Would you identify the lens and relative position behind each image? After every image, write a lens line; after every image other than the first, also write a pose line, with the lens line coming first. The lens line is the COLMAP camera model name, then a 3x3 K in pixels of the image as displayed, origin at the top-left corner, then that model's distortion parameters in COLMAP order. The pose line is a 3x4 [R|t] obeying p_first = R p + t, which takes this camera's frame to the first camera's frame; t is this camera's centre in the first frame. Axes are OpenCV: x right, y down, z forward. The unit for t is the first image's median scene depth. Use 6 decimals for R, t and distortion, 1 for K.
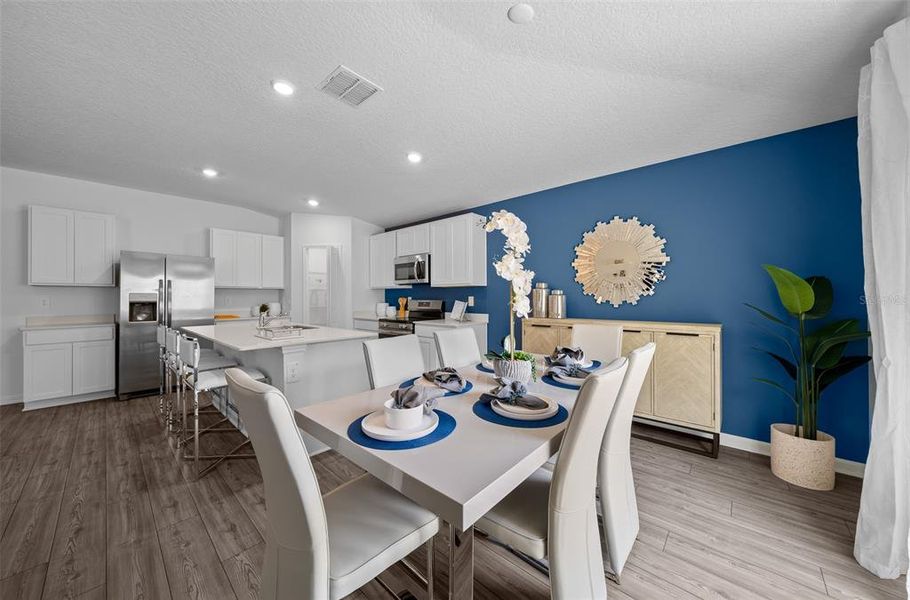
lens RADIAL K [[325.3, 0, 443.1], [0, 325.3, 294.9], [0, 0, 1]] dist [0.000913, 0.000170]
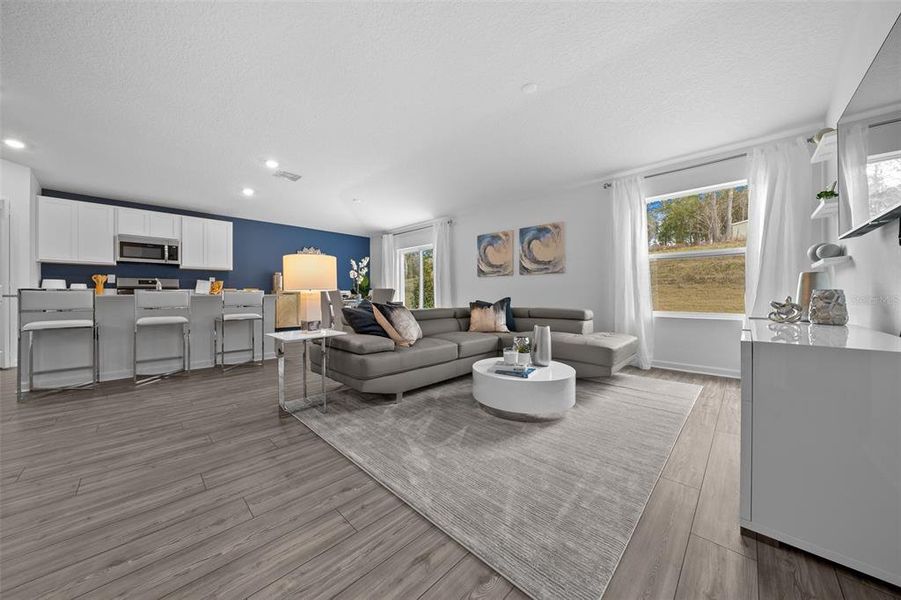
lens RADIAL K [[316.6, 0, 446.7], [0, 316.6, 288.1], [0, 0, 1]] dist [-0.010388, 0.000029]
pose [[0.038424, 0.027541, 0.998882, -1.215563], [-0.004875, 0.999613, -0.027374, 0.082413], [-0.999250, -0.003818, 0.038544, -0.051544]]
